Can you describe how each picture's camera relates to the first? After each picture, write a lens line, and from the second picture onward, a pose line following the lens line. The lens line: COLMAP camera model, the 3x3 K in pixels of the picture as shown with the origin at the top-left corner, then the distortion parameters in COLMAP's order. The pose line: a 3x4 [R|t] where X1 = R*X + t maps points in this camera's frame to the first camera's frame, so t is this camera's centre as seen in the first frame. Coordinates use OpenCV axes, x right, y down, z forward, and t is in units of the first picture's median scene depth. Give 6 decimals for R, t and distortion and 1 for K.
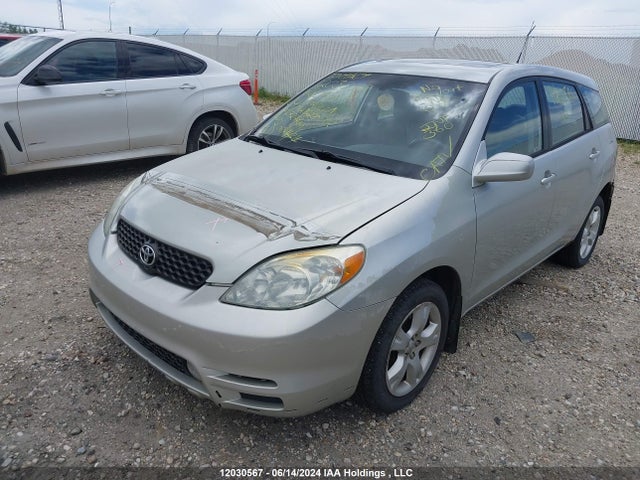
lens RADIAL K [[475.9, 0, 320.0], [0, 475.9, 240.0], [0, 0, 1]] dist [0.005603, 0.000388]
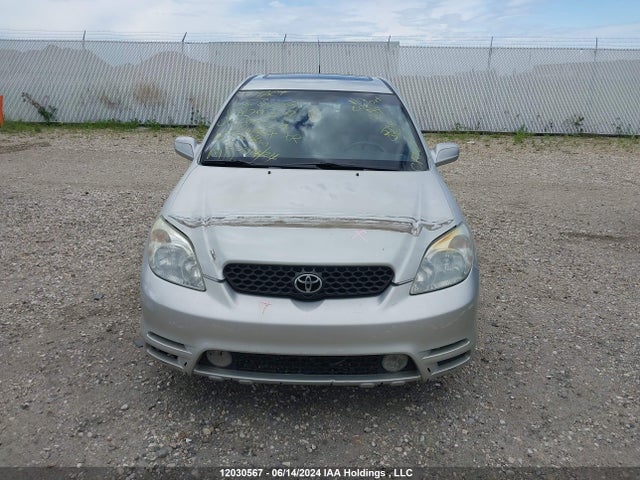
lens RADIAL K [[461.5, 0, 320.0], [0, 461.5, 240.0], [0, 0, 1]] dist [0.064073, 0.000628]
pose [[0.740513, -0.244999, 0.625792, -0.953319], [0.243544, 0.965715, 0.089888, -0.143469], [-0.626360, 0.085845, 0.774793, 0.221165]]
